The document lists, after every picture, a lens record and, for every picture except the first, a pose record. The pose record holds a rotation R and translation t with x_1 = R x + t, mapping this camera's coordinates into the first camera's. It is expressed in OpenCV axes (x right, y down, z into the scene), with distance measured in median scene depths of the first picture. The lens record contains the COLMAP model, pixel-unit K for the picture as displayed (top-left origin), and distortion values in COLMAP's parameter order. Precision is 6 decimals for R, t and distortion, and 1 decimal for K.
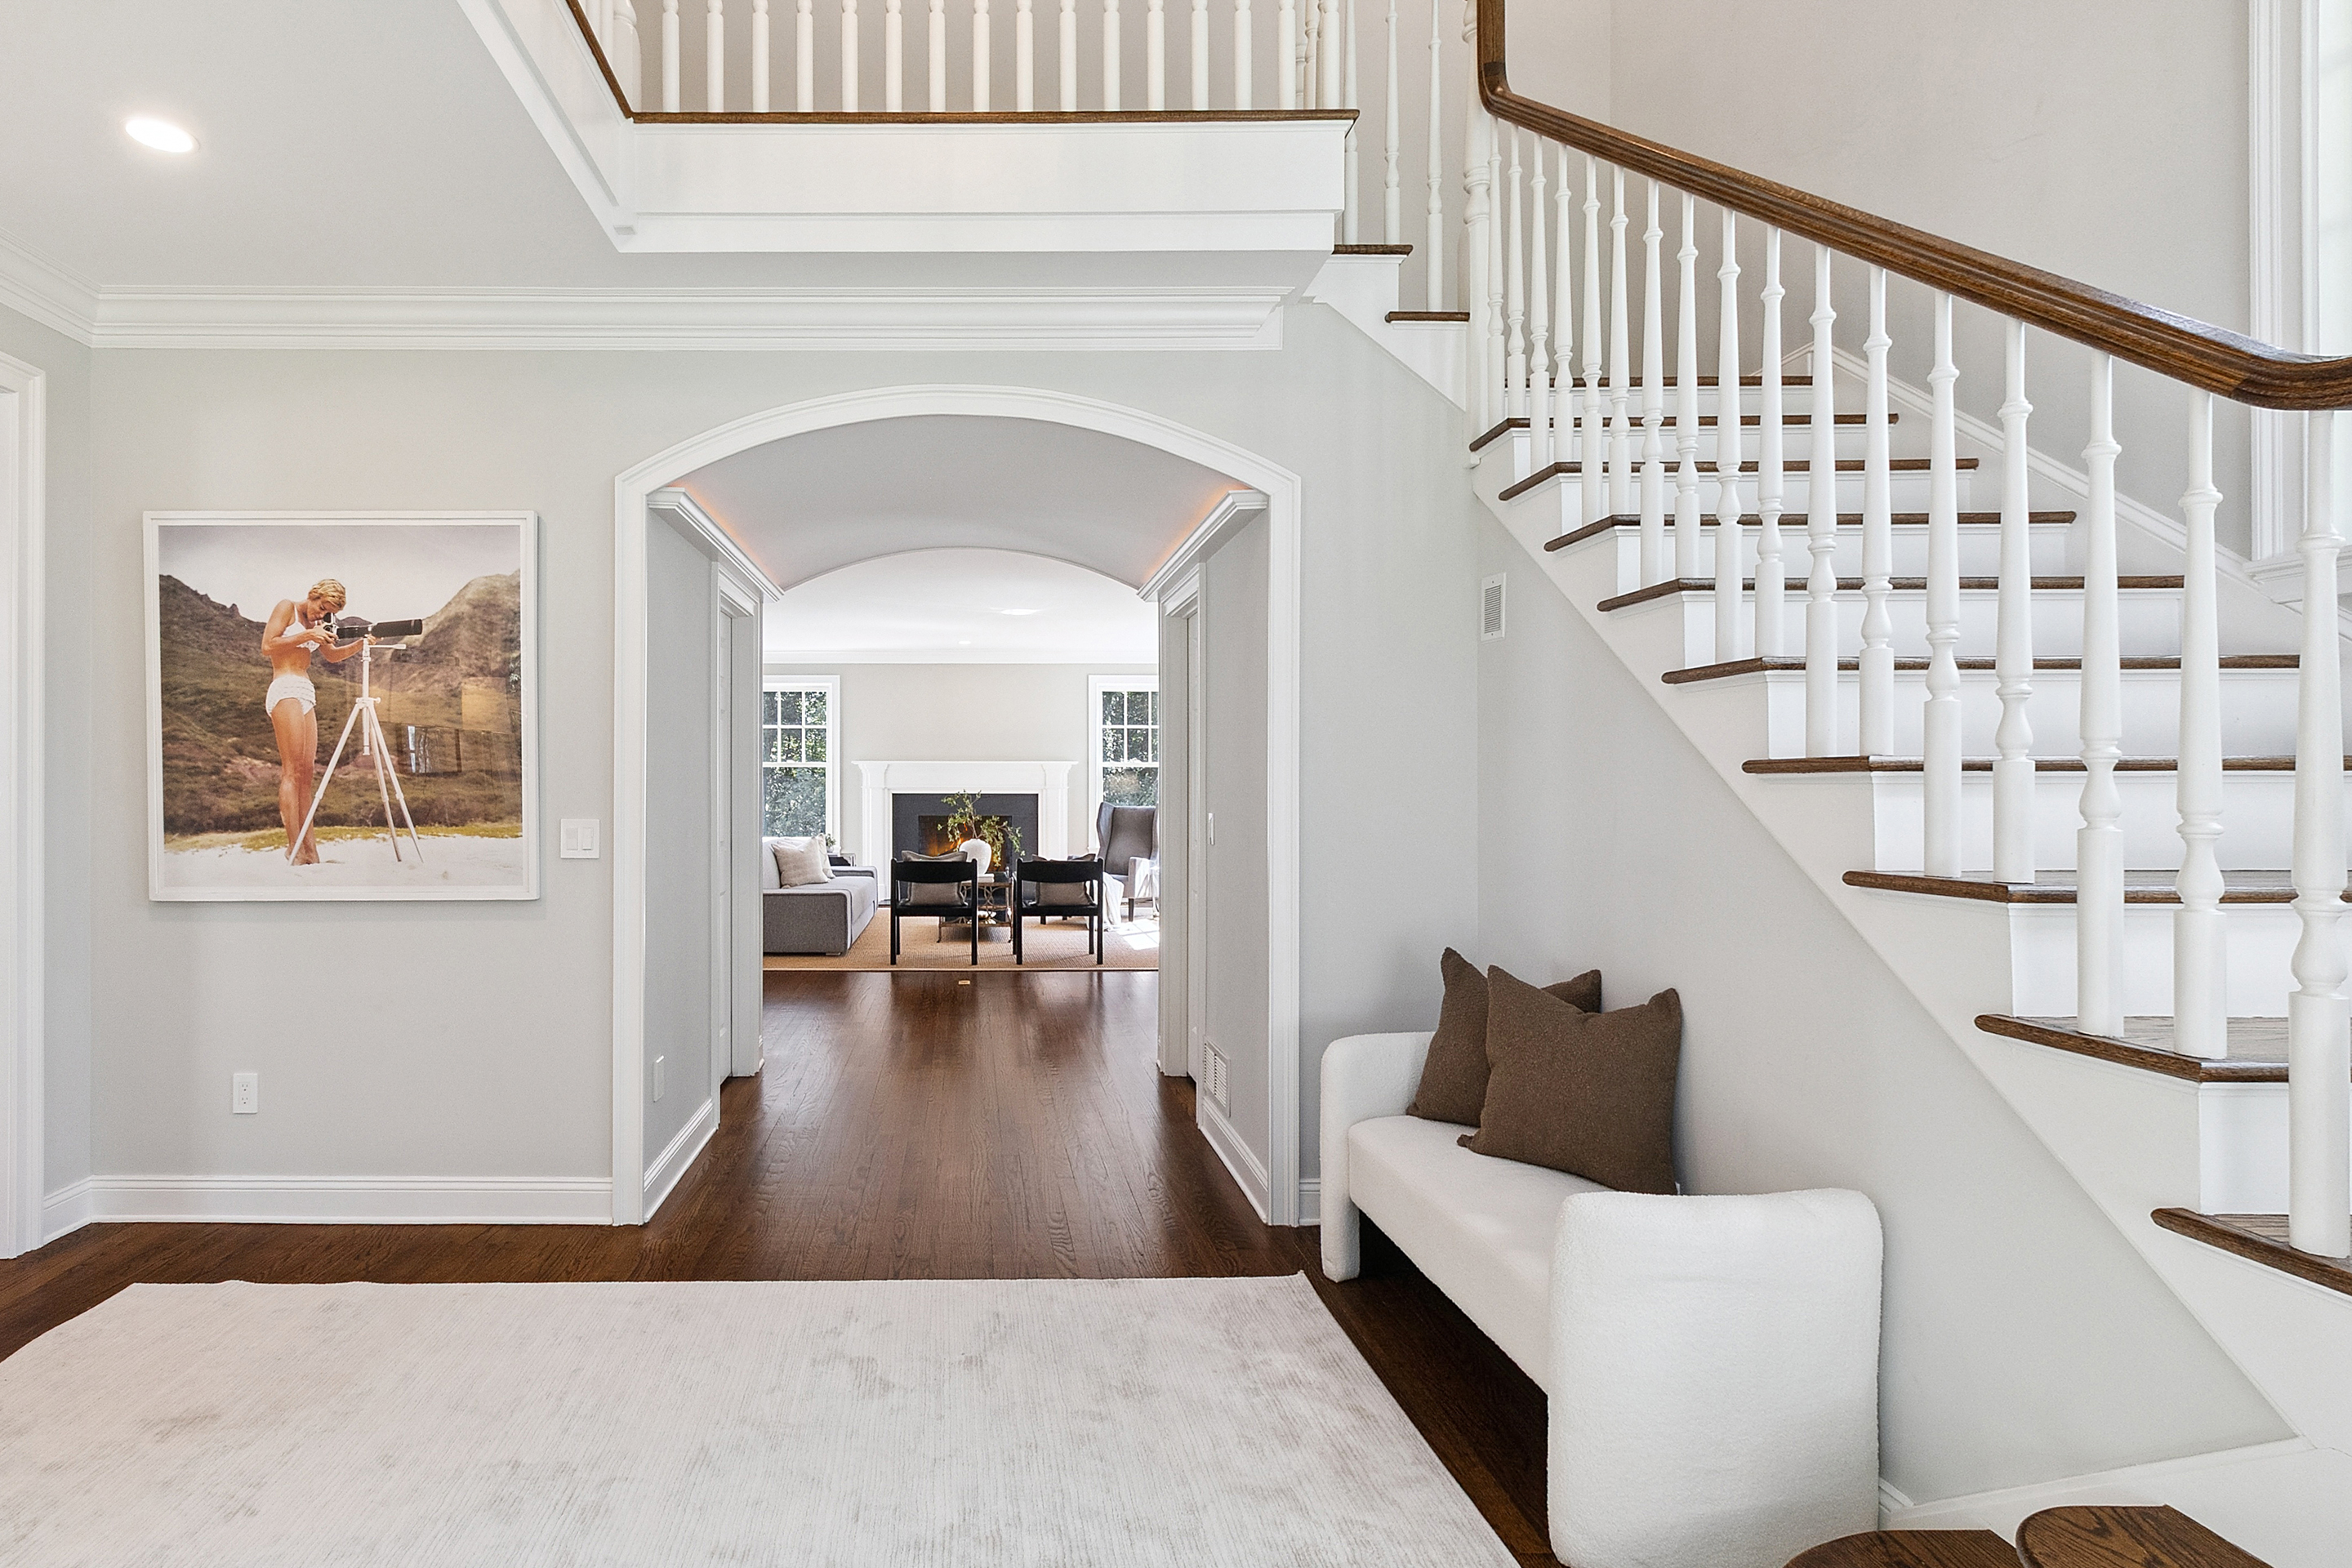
lens RADIAL K [[1283.9, 0, 1180.2], [0, 1283.9, 818.1], [0, 0, 1]] dist [-0.005834, -0.001239]
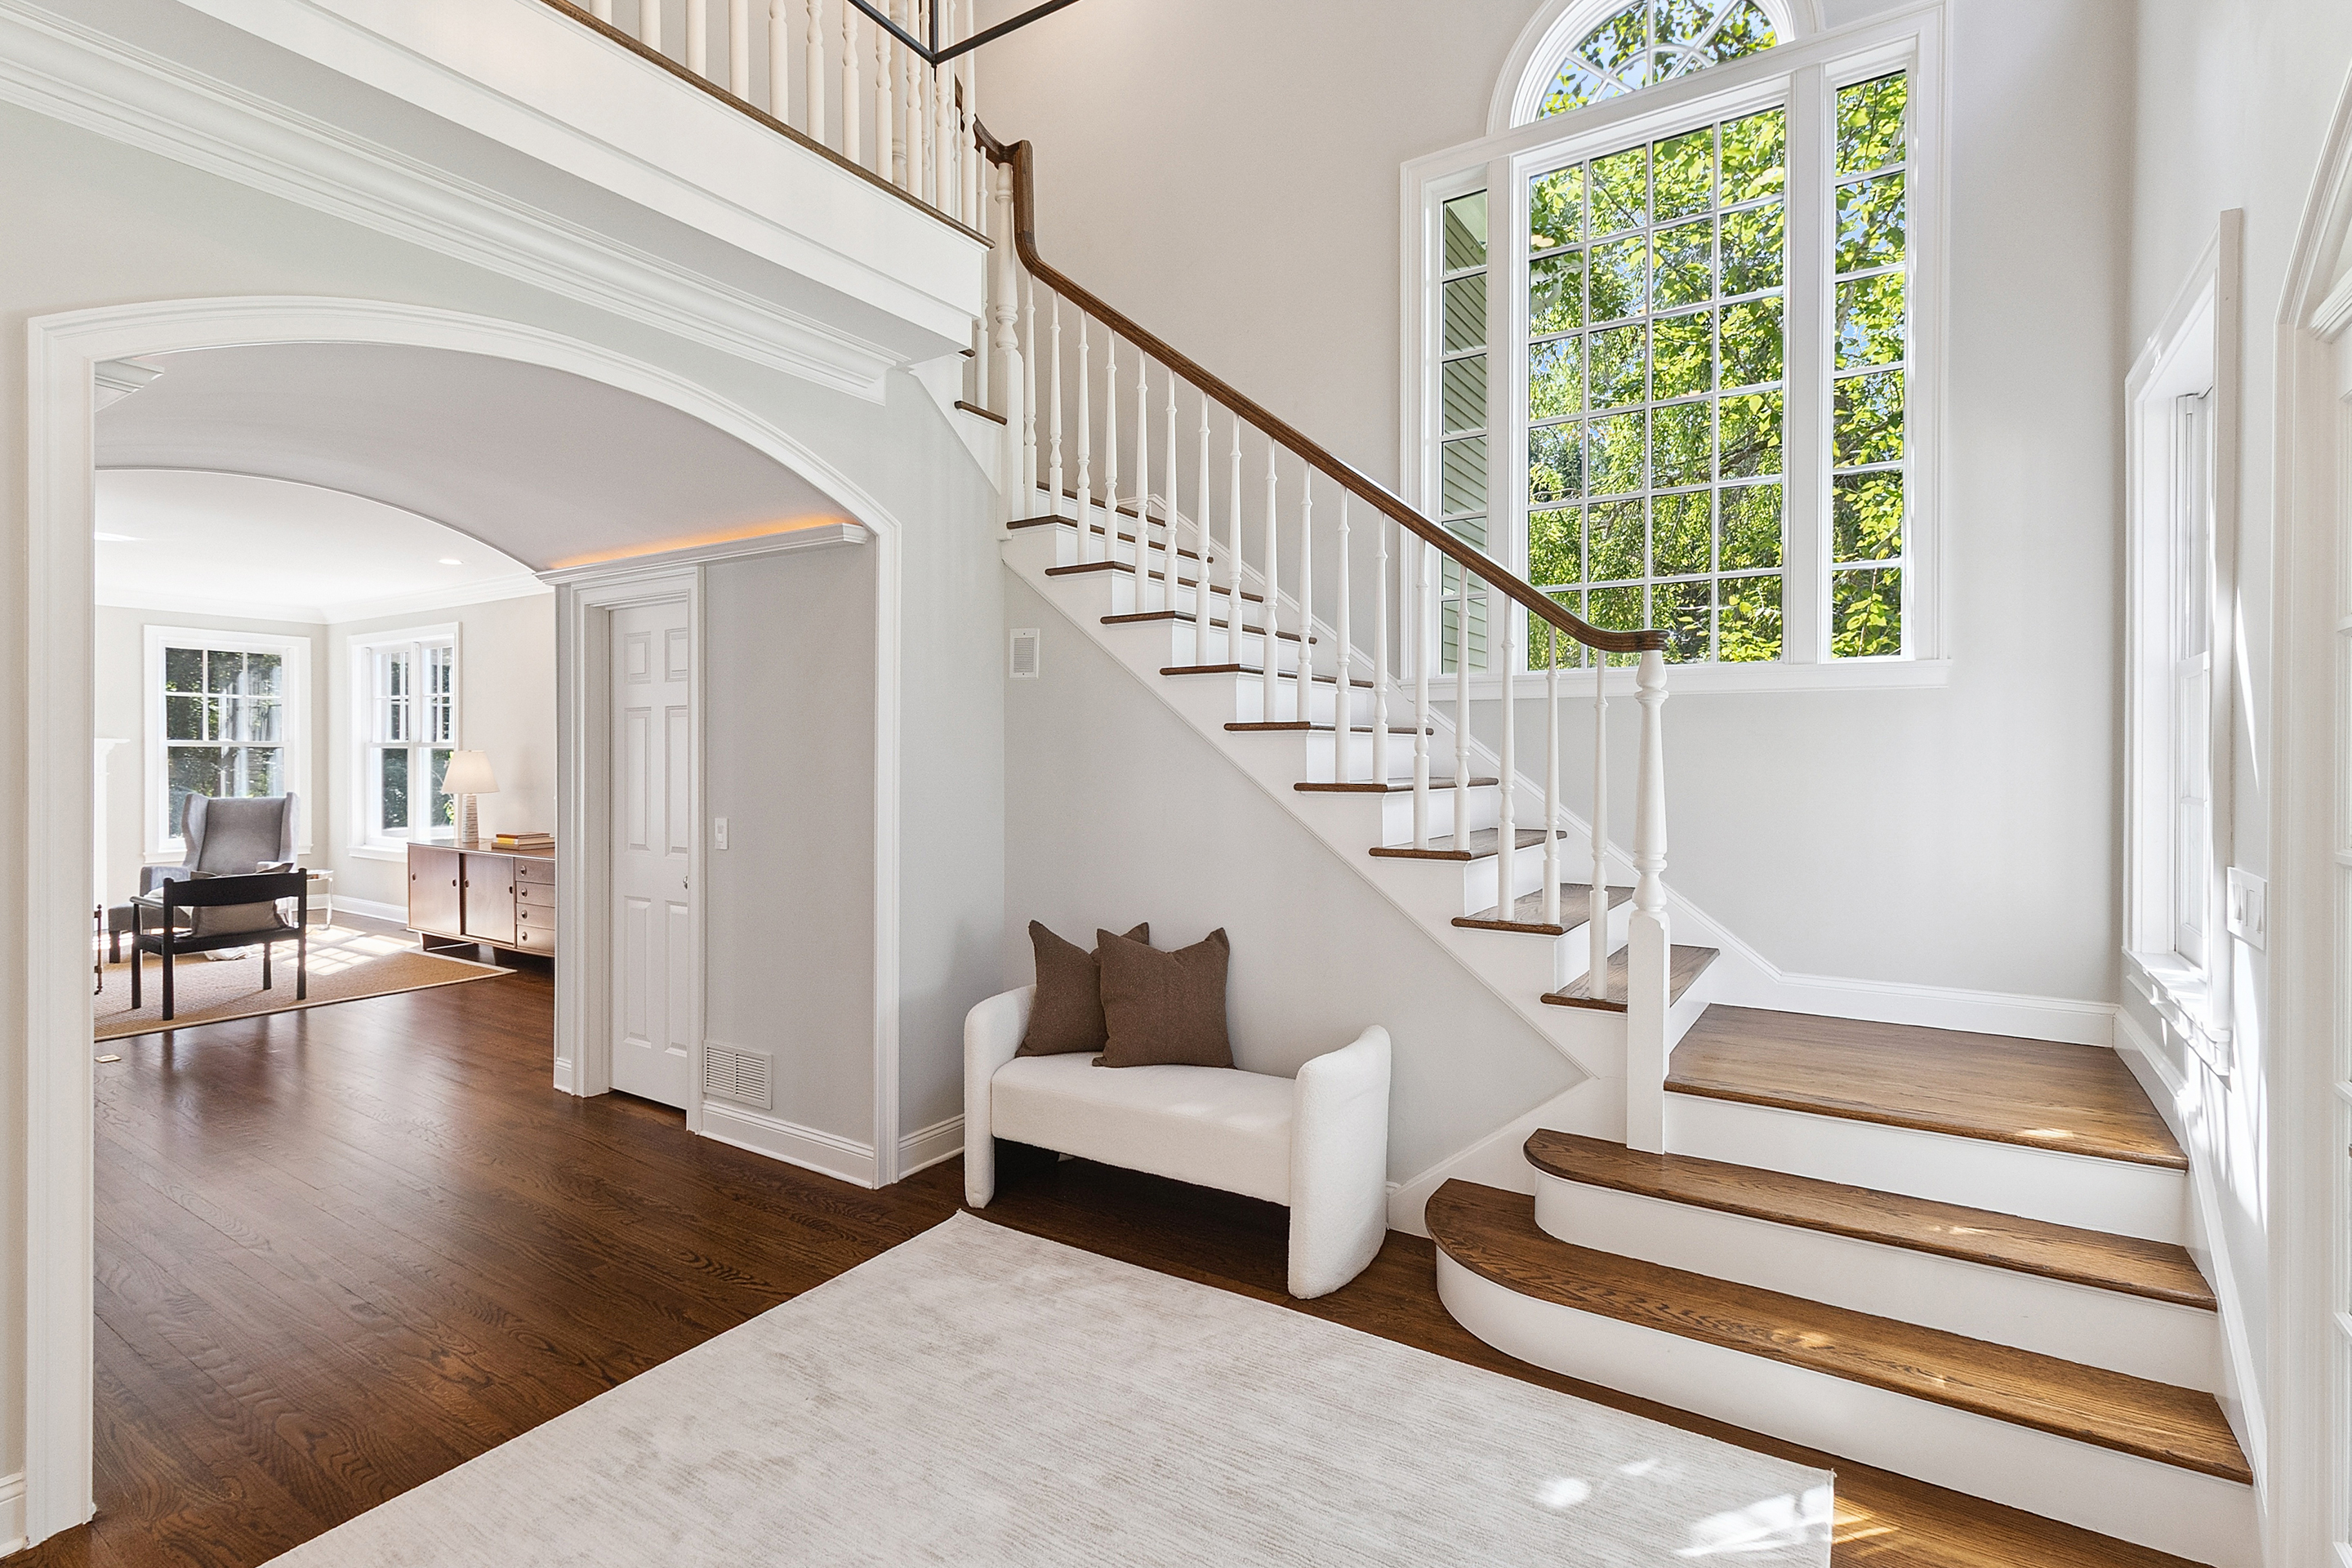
lens RADIAL K [[1117.6, 0, 1176.0], [0, 1117.6, 784.0], [0, 0, 1]] dist [0.002633, 0.000150]
pose [[0.531989, -0.018720, 0.846544, -0.670619], [0.007859, 0.999822, 0.017171, -0.054845], [-0.846715, -0.002482, 0.532042, 0.288716]]
